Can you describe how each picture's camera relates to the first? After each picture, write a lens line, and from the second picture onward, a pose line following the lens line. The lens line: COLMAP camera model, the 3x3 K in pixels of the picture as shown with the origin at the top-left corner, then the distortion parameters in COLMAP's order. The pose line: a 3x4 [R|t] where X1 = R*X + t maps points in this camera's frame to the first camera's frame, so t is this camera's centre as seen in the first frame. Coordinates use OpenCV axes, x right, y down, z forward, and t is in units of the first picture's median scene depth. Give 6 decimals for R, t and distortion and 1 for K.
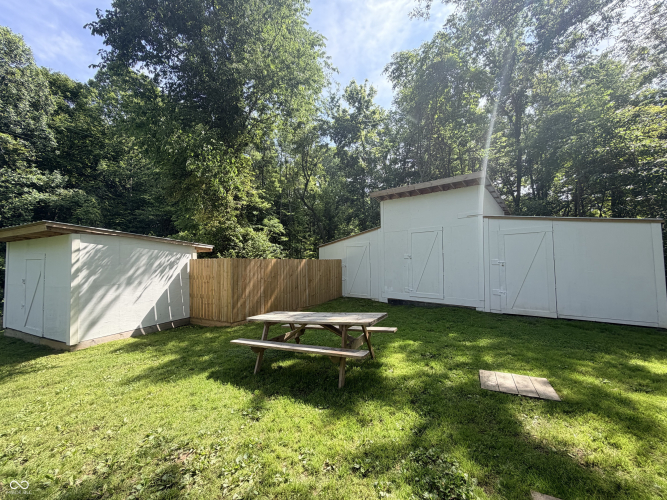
lens RADIAL K [[266.6, 0, 334.6], [0, 266.6, 245.8], [0, 0, 1]] dist [-0.003608, 0.000272]
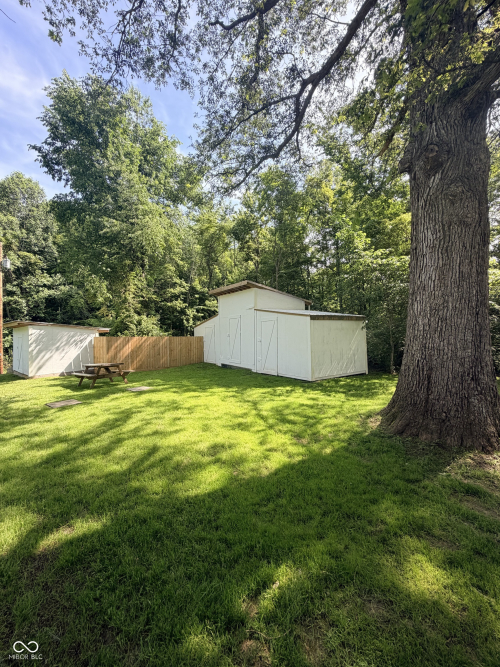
lens RADIAL K [[266.6, 0, 250.0], [0, 266.6, 329.6], [0, 0, 1]] dist [-0.003608, 0.000272]
pose [[0.968510, -0.001559, -0.248968, 0.391223], [0.011939, 0.999121, 0.040187, -0.024960], [0.248687, -0.041894, 0.967678, -0.196476]]
